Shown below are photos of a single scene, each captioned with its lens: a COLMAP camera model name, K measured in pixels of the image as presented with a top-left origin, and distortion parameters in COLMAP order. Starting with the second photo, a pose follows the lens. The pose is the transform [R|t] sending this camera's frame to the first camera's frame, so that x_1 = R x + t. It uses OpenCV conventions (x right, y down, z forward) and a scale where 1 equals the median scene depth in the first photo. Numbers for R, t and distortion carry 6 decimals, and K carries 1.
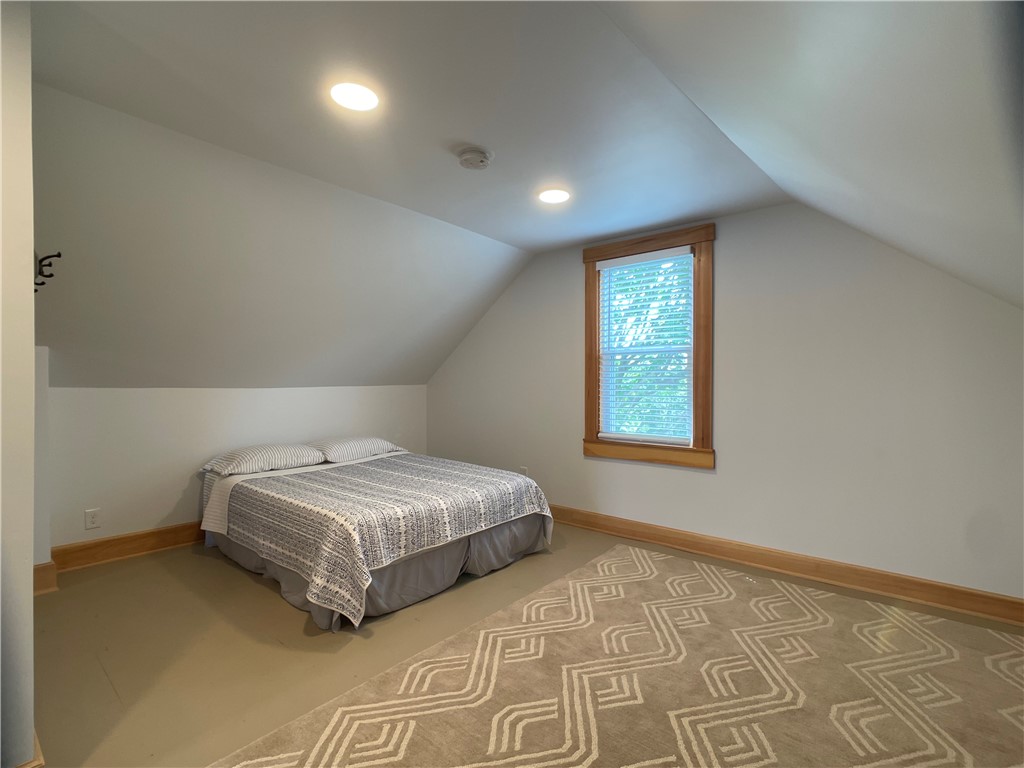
lens RADIAL K [[502.7, 0, 509.5], [0, 502.7, 384.3], [0, 0, 1]] dist [-0.005217, 0.000159]
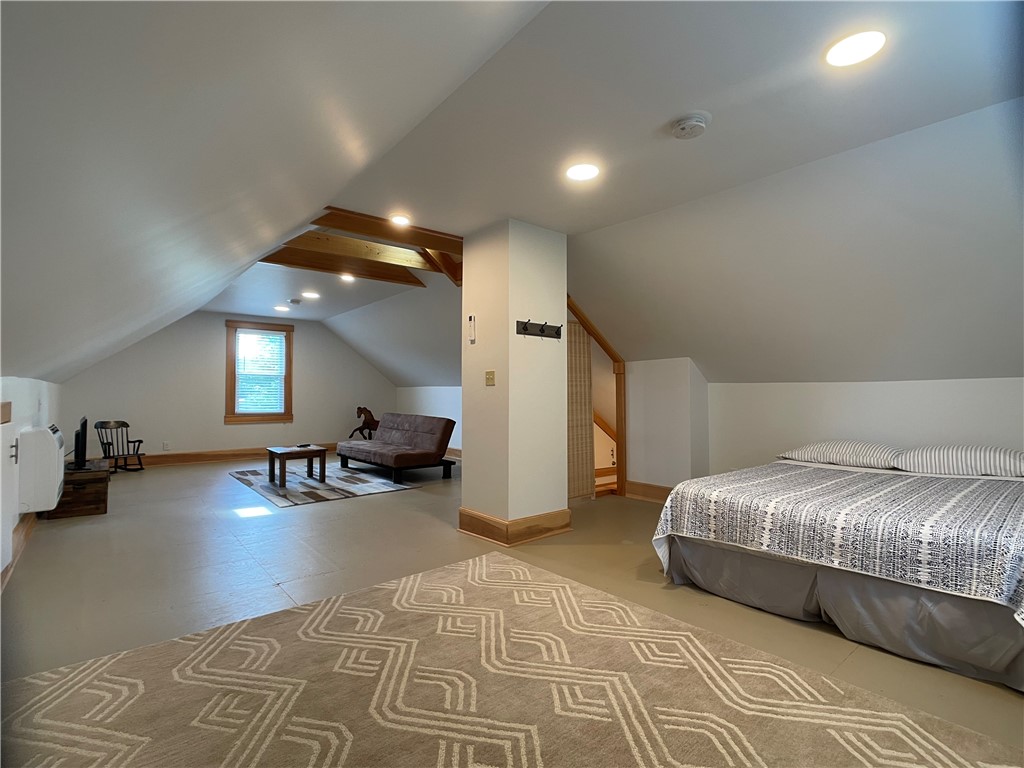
lens RADIAL K [[502.7, 0, 509.5], [0, 502.7, 384.3], [0, 0, 1]] dist [-0.005217, 0.000159]
pose [[-0.180899, -0.004238, -0.983492, 0.912447], [0.018779, 0.999794, -0.007762, 0.033741], [0.983322, -0.019873, -0.180782, 0.845398]]
